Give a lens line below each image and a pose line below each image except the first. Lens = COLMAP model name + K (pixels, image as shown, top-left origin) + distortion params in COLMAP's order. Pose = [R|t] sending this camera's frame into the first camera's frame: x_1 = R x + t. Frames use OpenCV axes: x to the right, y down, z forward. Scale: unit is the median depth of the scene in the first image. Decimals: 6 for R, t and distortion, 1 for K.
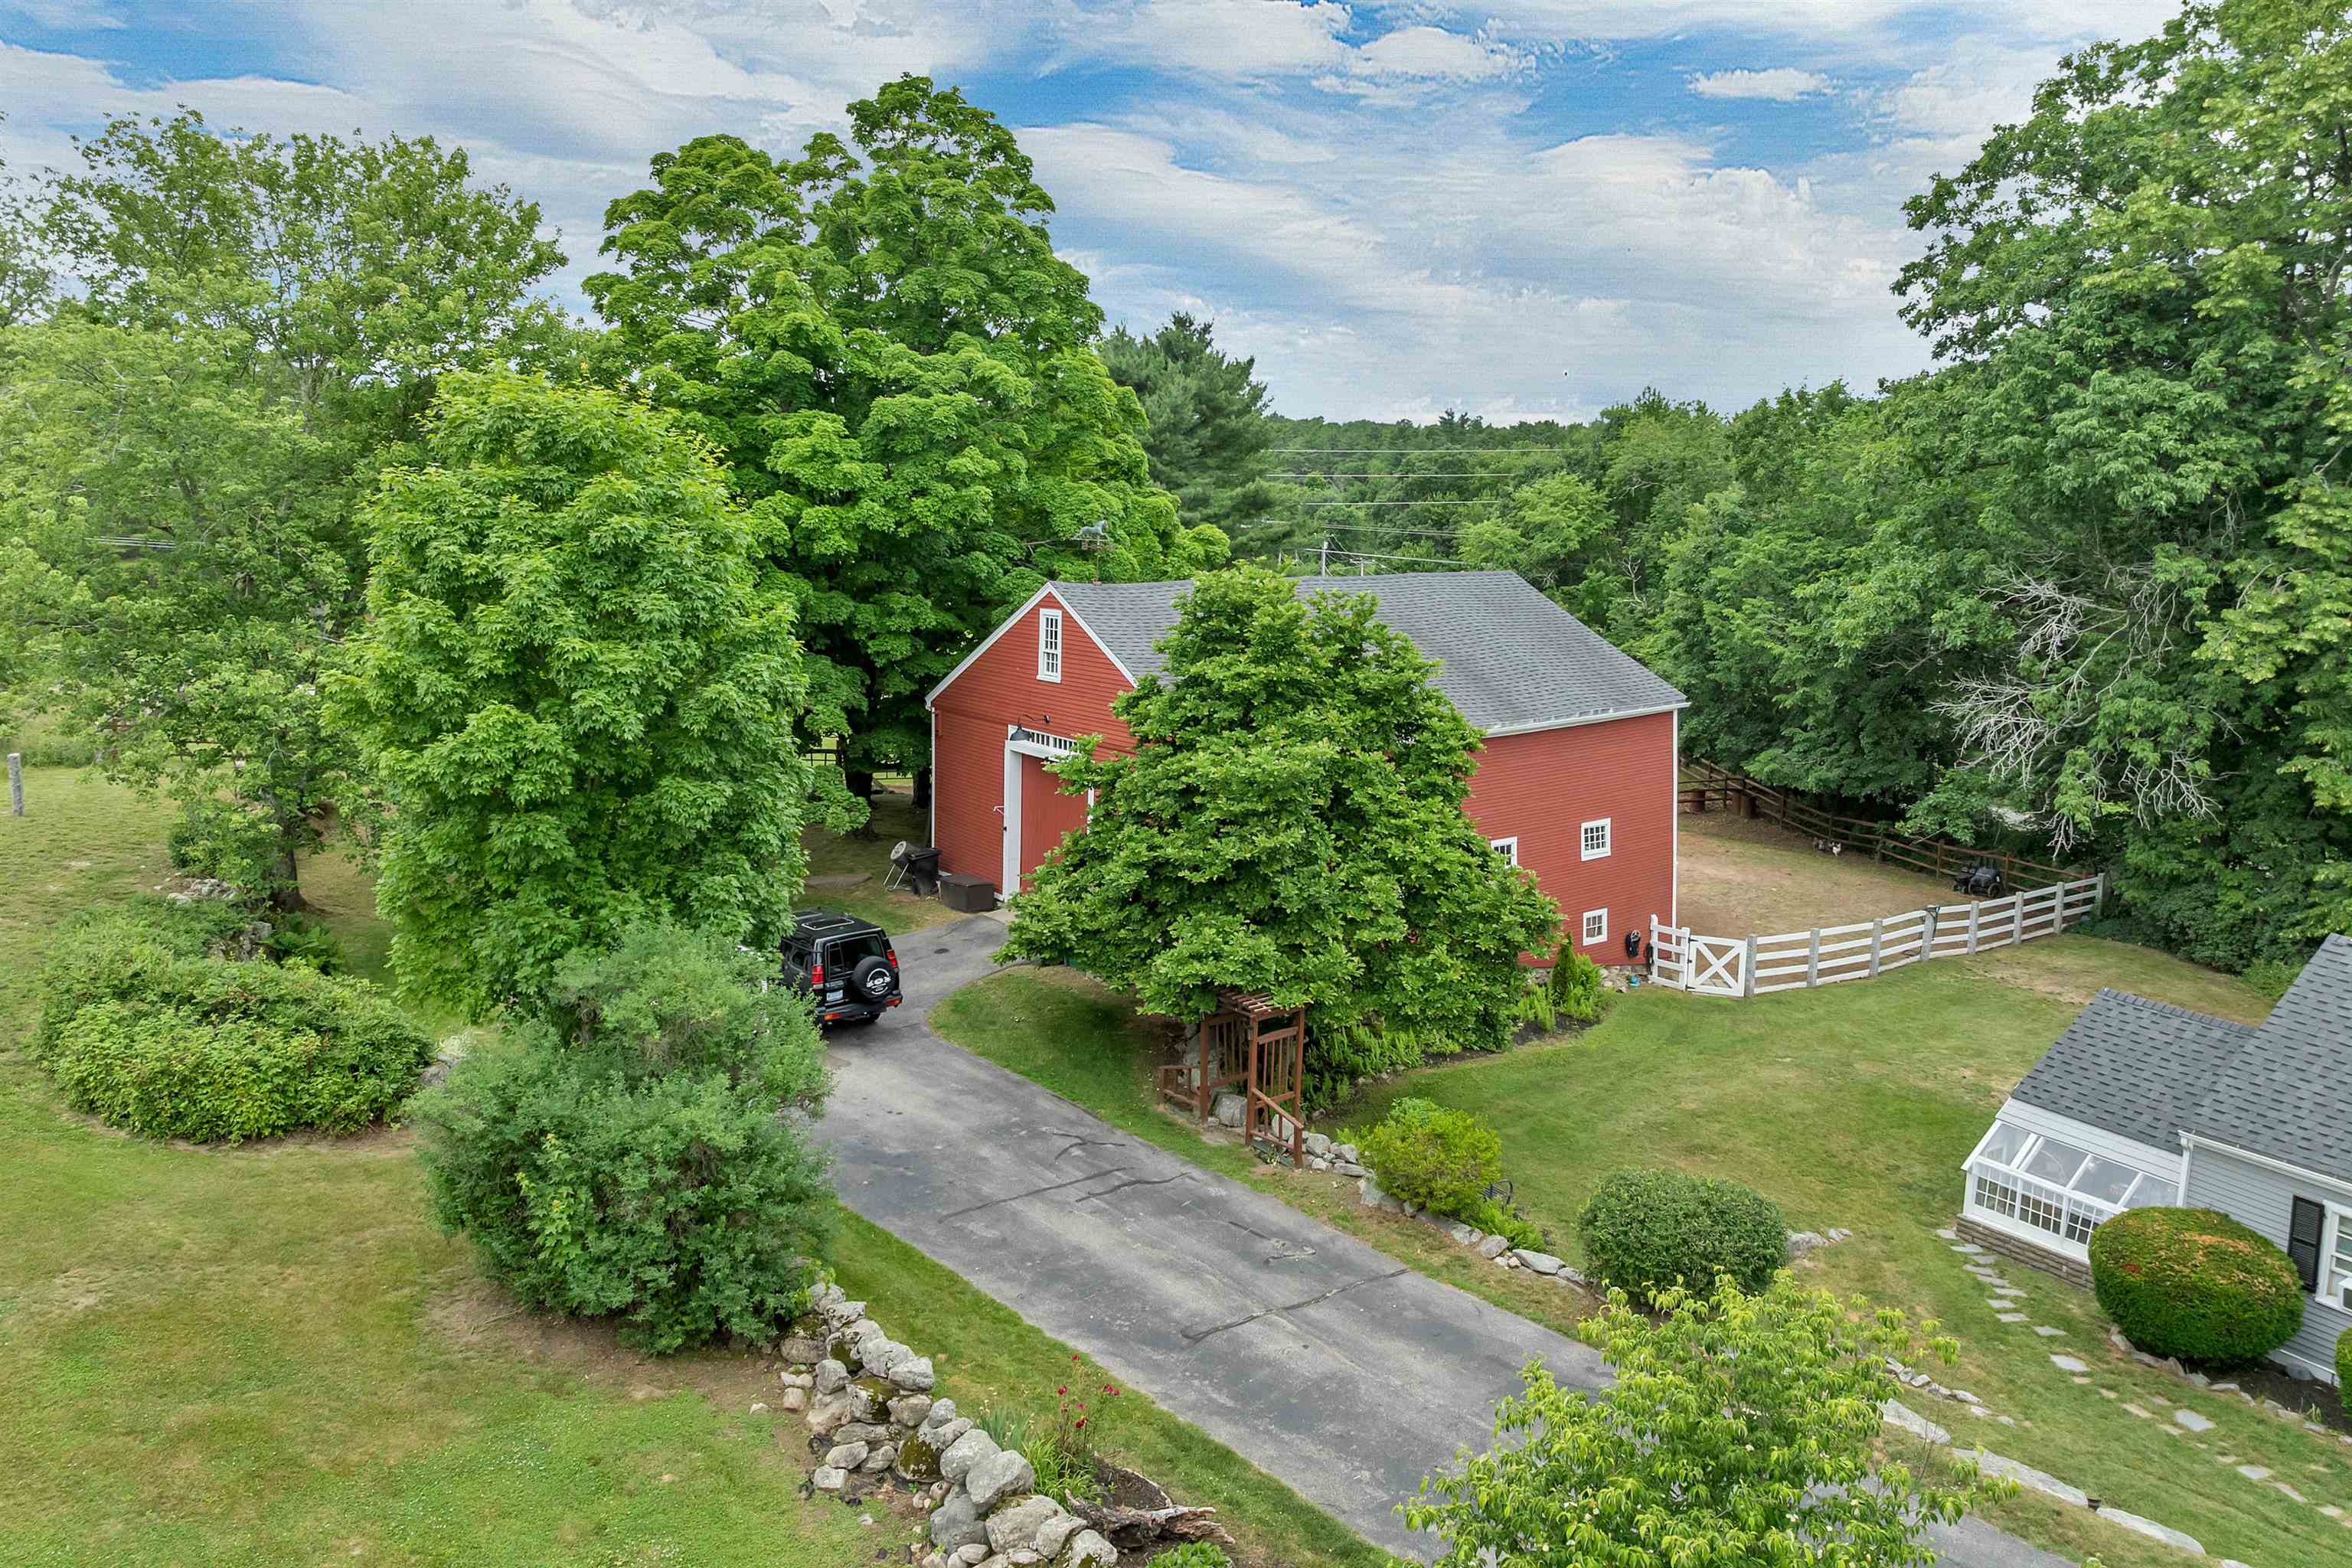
lens RADIAL K [[1672.6, 0, 1174.3], [0, 1672.6, 769.1], [0, 0, 1]] dist [-0.046599, 0.008324]
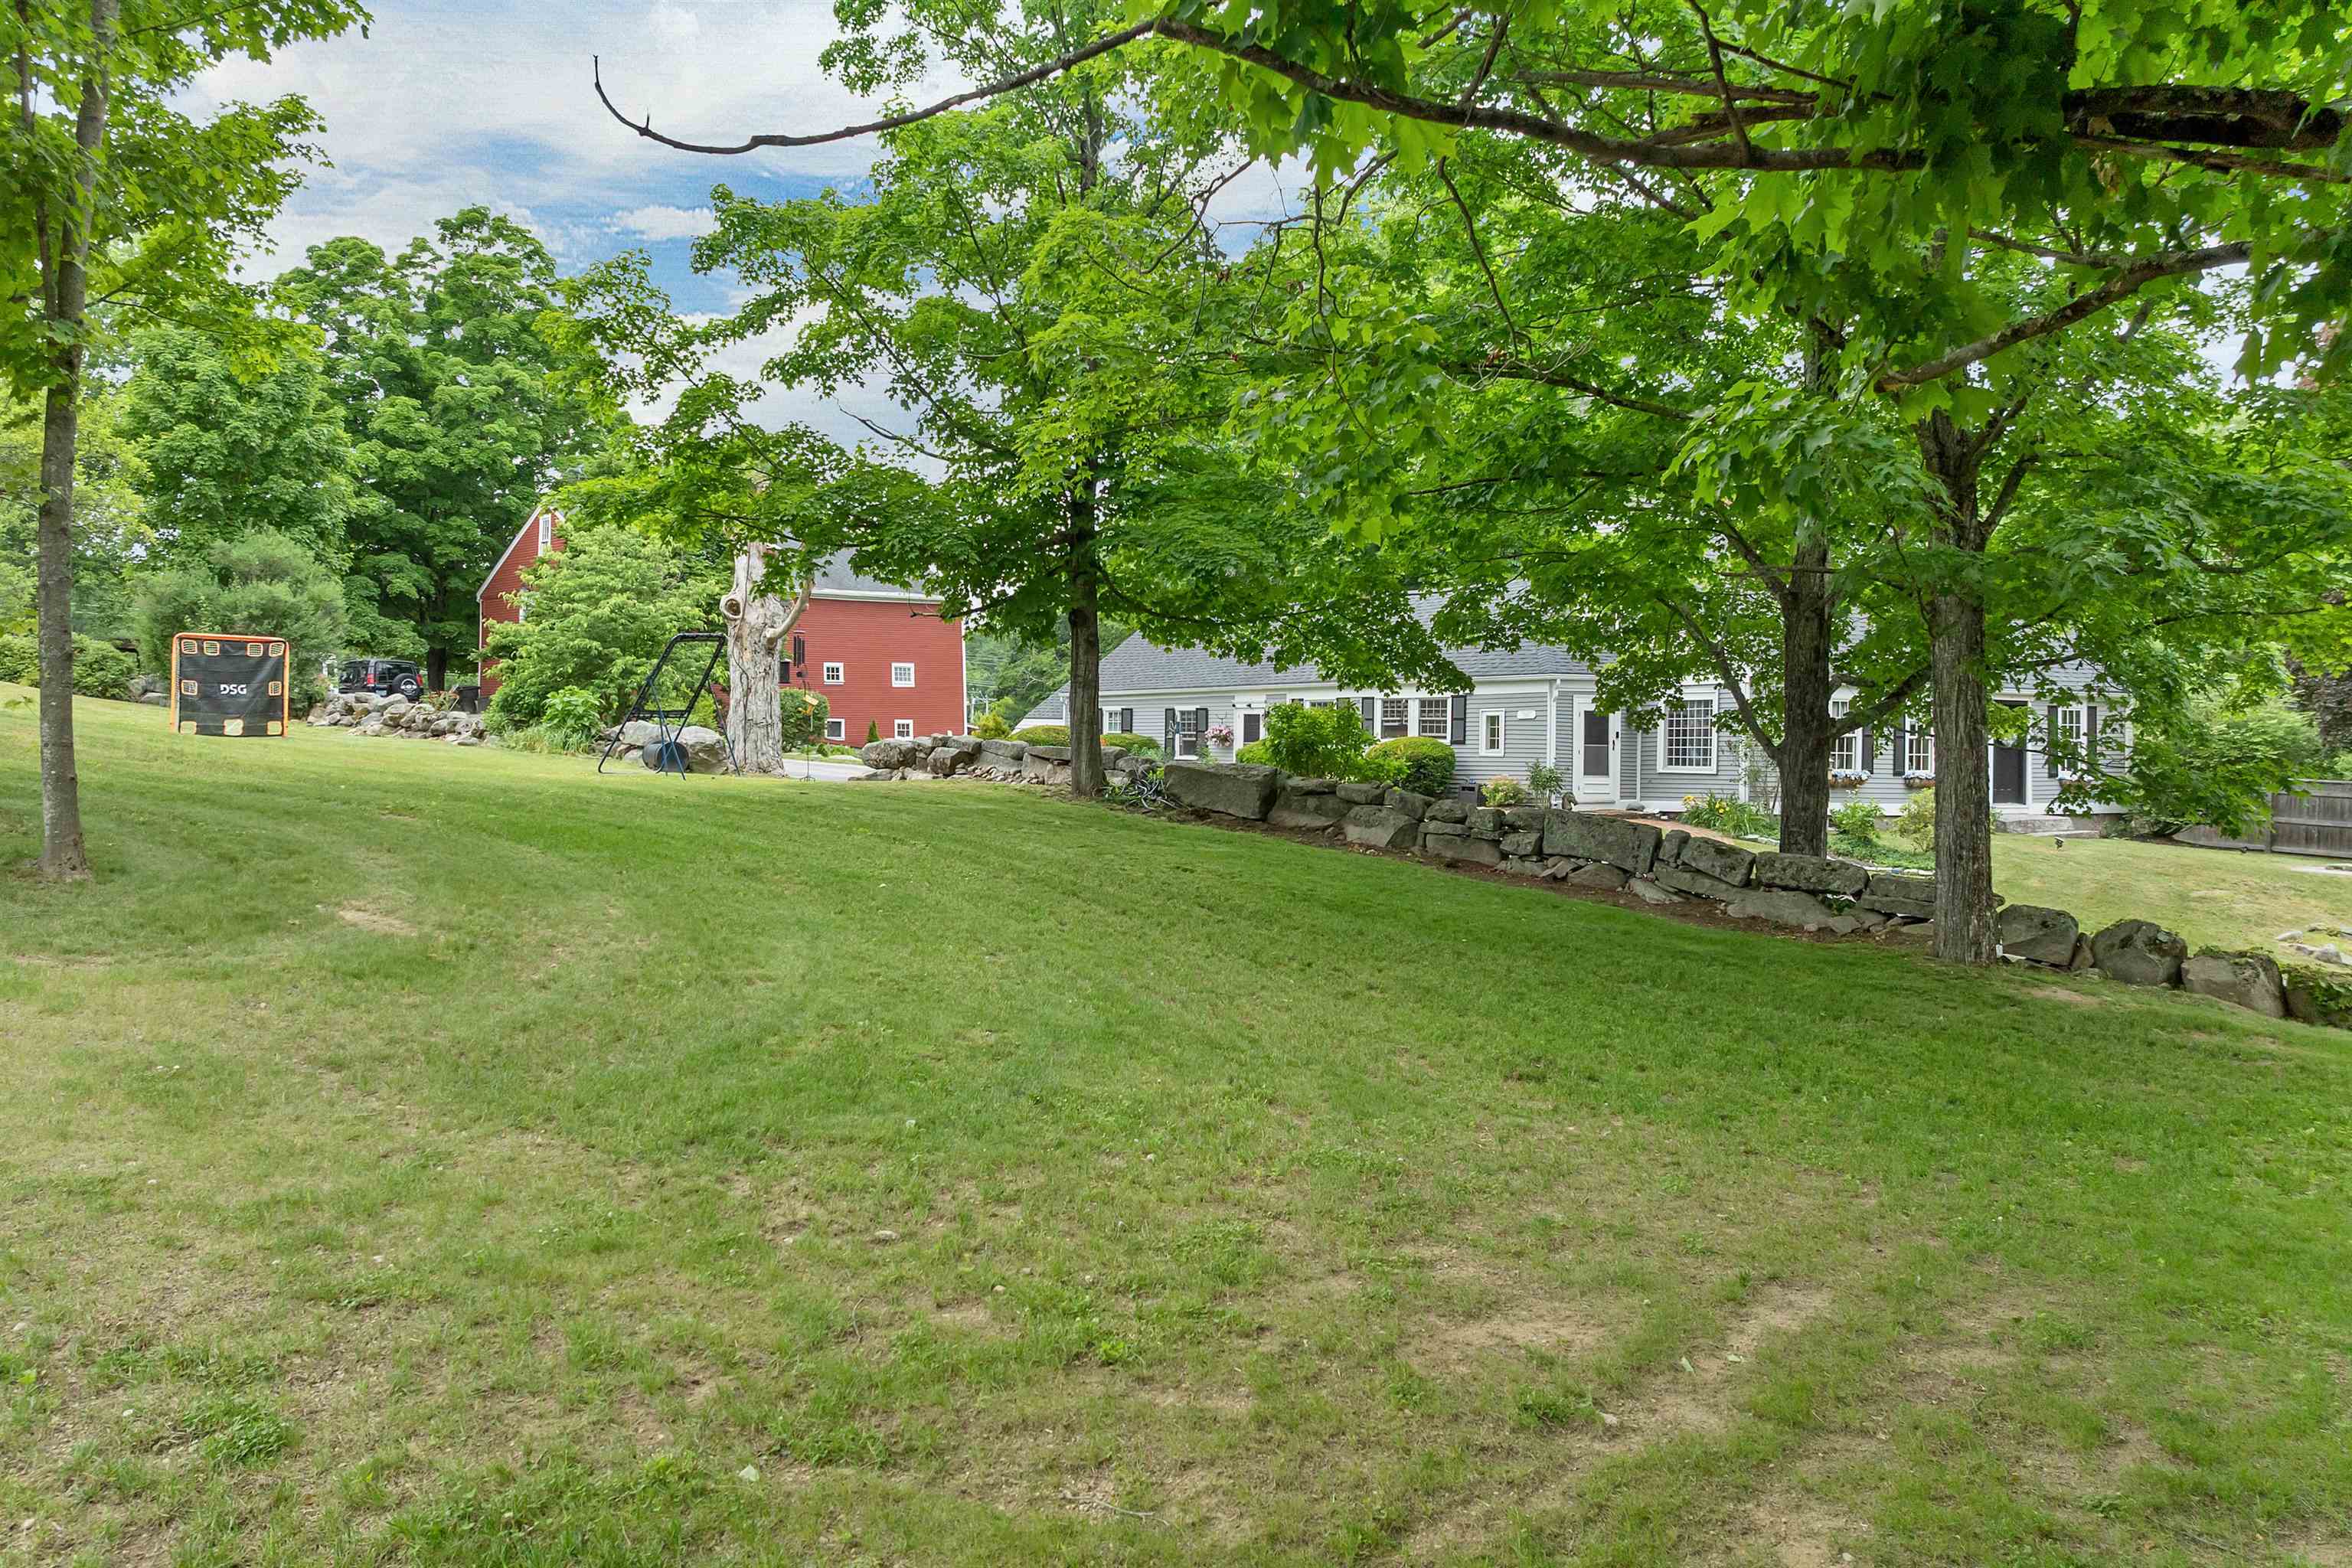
lens RADIAL K [[1672.6, 0, 1163.2], [0, 1672.6, 762.2], [0, 0, 1]] dist [-0.046599, 0.008324]
pose [[0.987497, 0.002377, 0.157622, 0.261922], [0.019044, 0.990764, -0.134251, 0.366150], [-0.156485, 0.135574, 0.978331, -0.636034]]
